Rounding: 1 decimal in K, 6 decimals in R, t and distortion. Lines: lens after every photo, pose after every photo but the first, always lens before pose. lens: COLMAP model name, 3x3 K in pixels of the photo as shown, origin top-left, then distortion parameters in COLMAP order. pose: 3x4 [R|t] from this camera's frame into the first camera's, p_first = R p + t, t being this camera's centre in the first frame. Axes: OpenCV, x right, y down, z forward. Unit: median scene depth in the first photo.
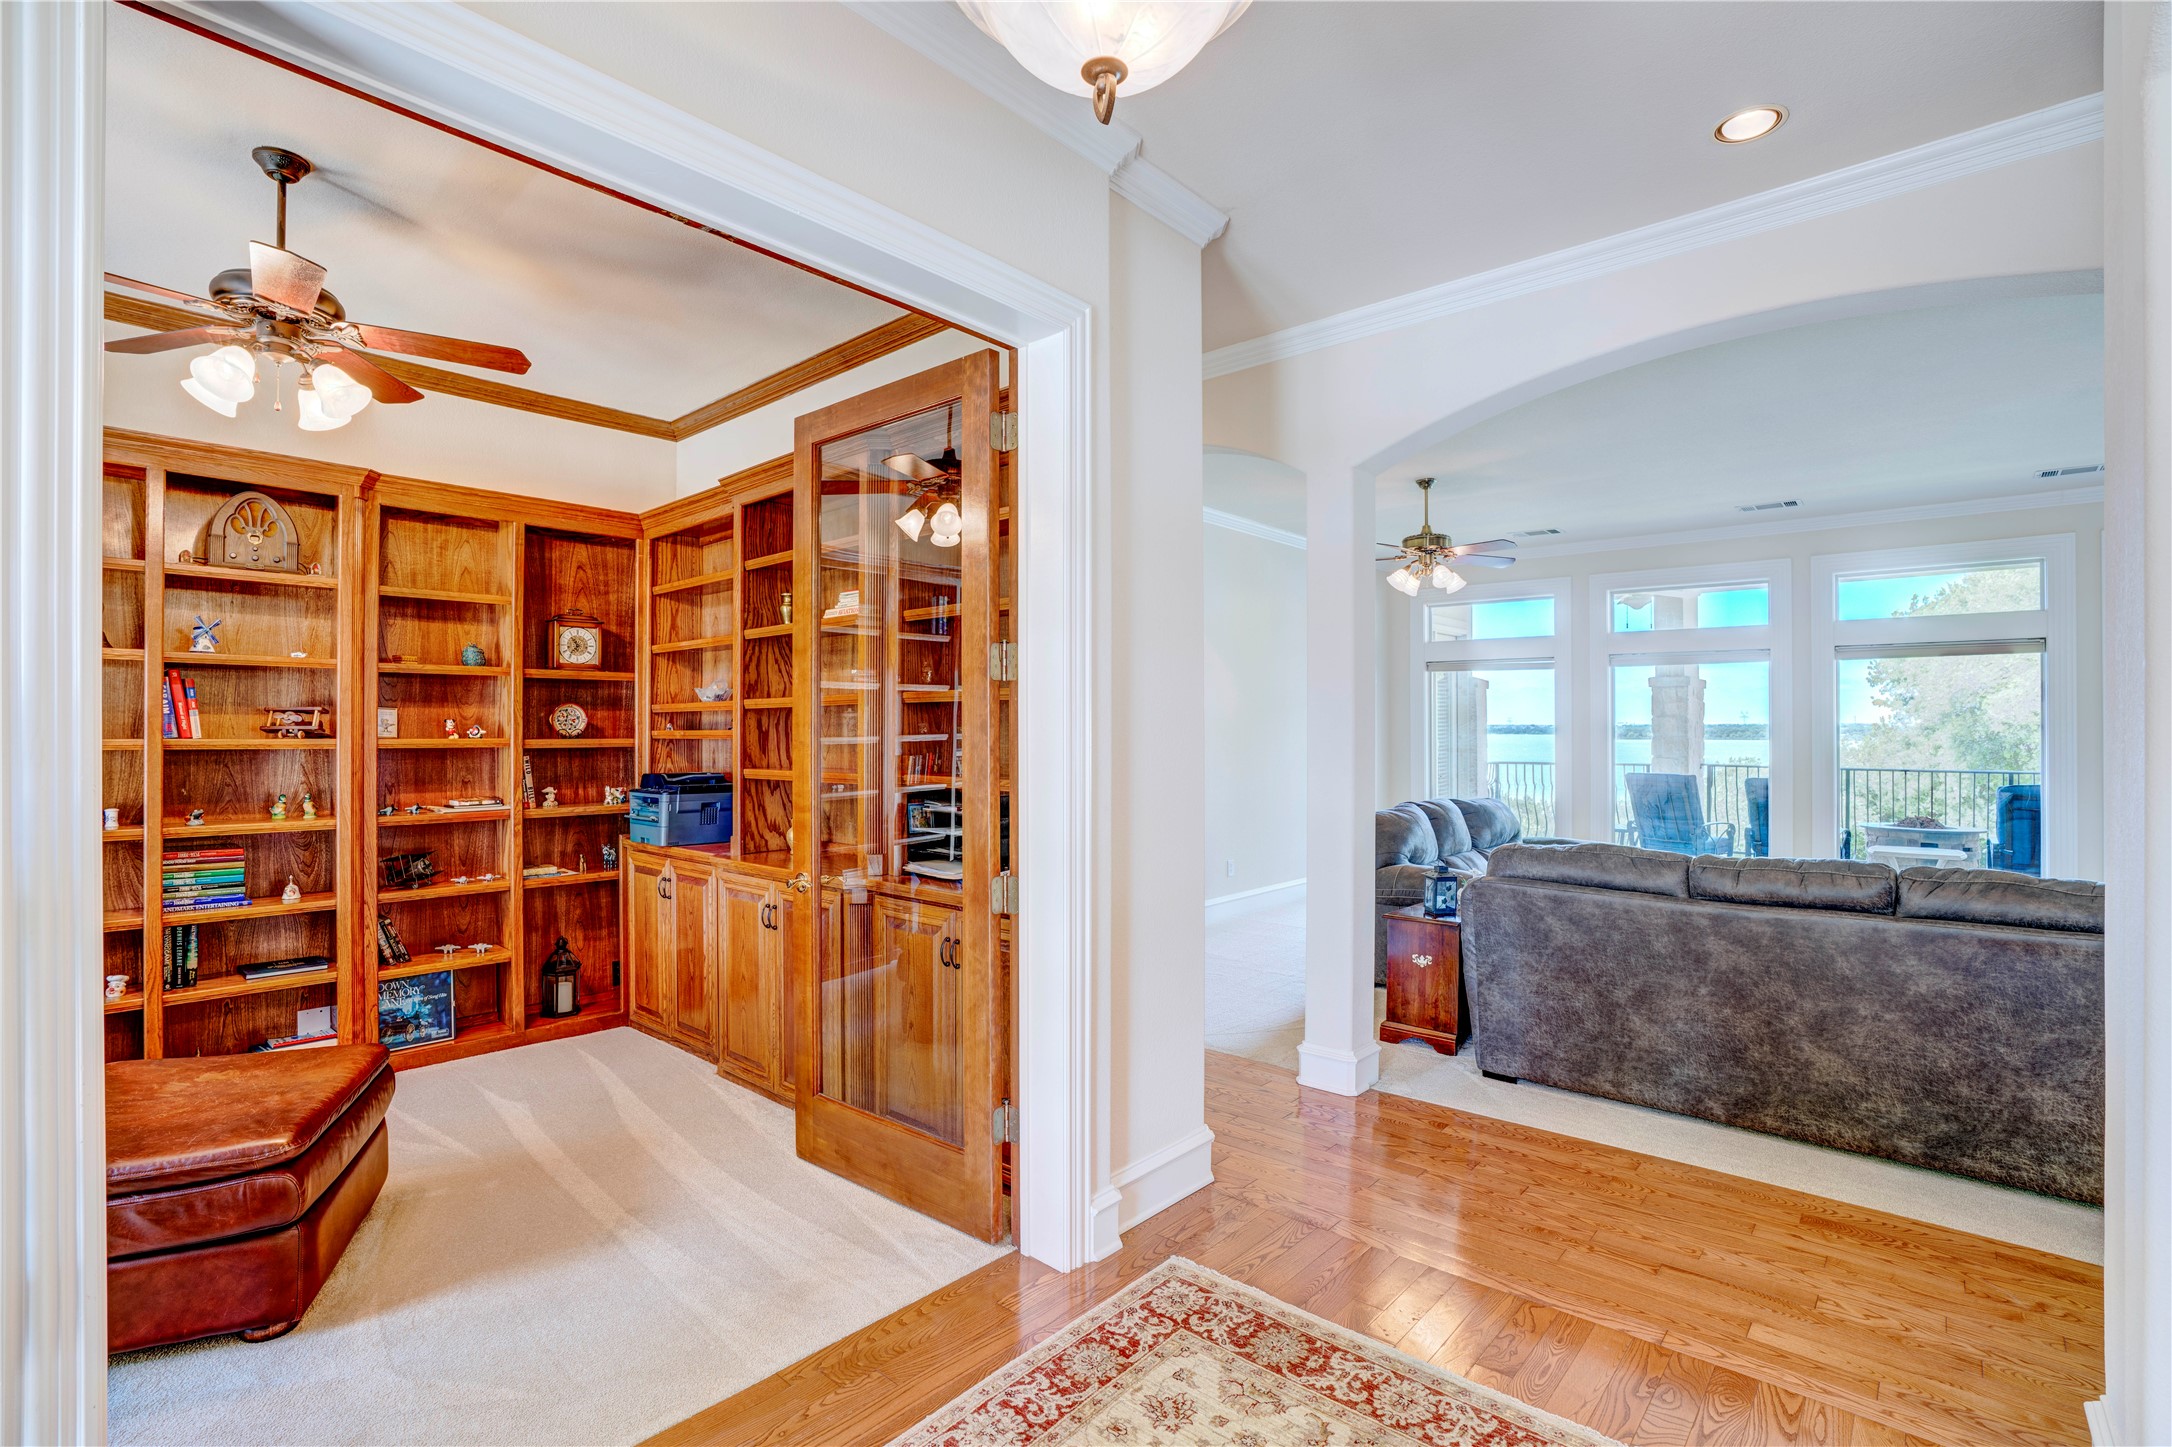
lens RADIAL K [[1004.8, 0, 1086.0], [0, 1004.8, 723.5], [0, 0, 1]] dist [-0.062870, 0.016744]
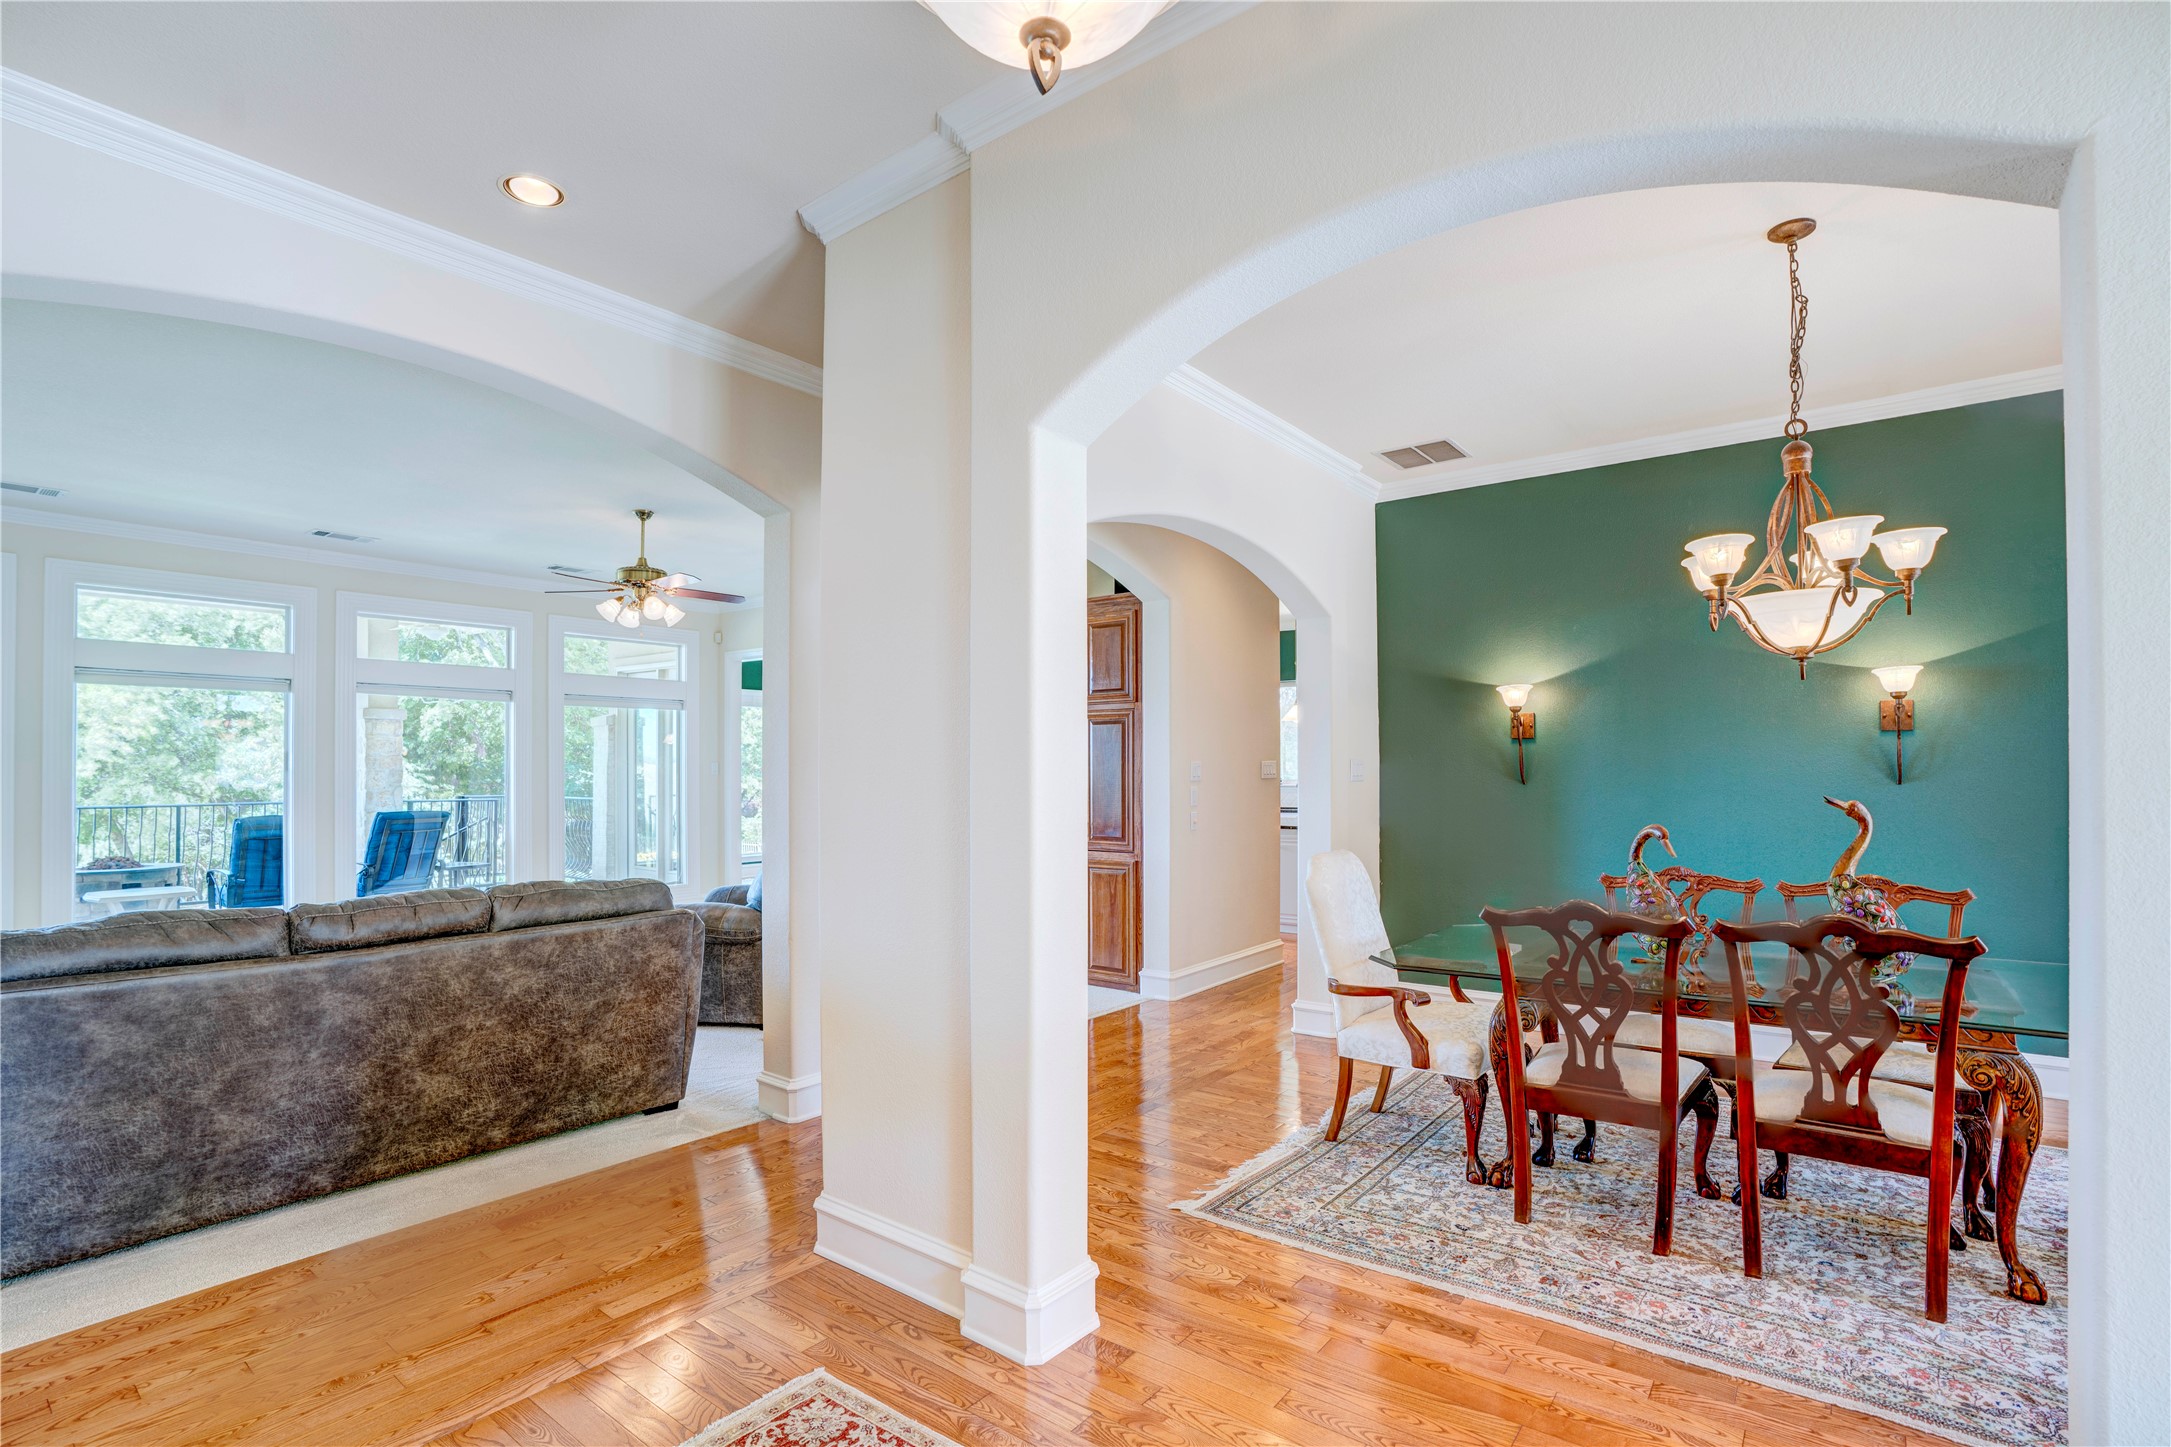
lens RADIAL K [[987.9, 0, 1083.2], [0, 987.9, 759.8], [0, 0, 1]] dist [-0.058729, 0.016131]
pose [[-0.074669, 0.008676, 0.997171, -0.303492], [-0.011195, 0.999892, -0.009538, 0.003460], [-0.997146, -0.011876, -0.074563, 0.375872]]
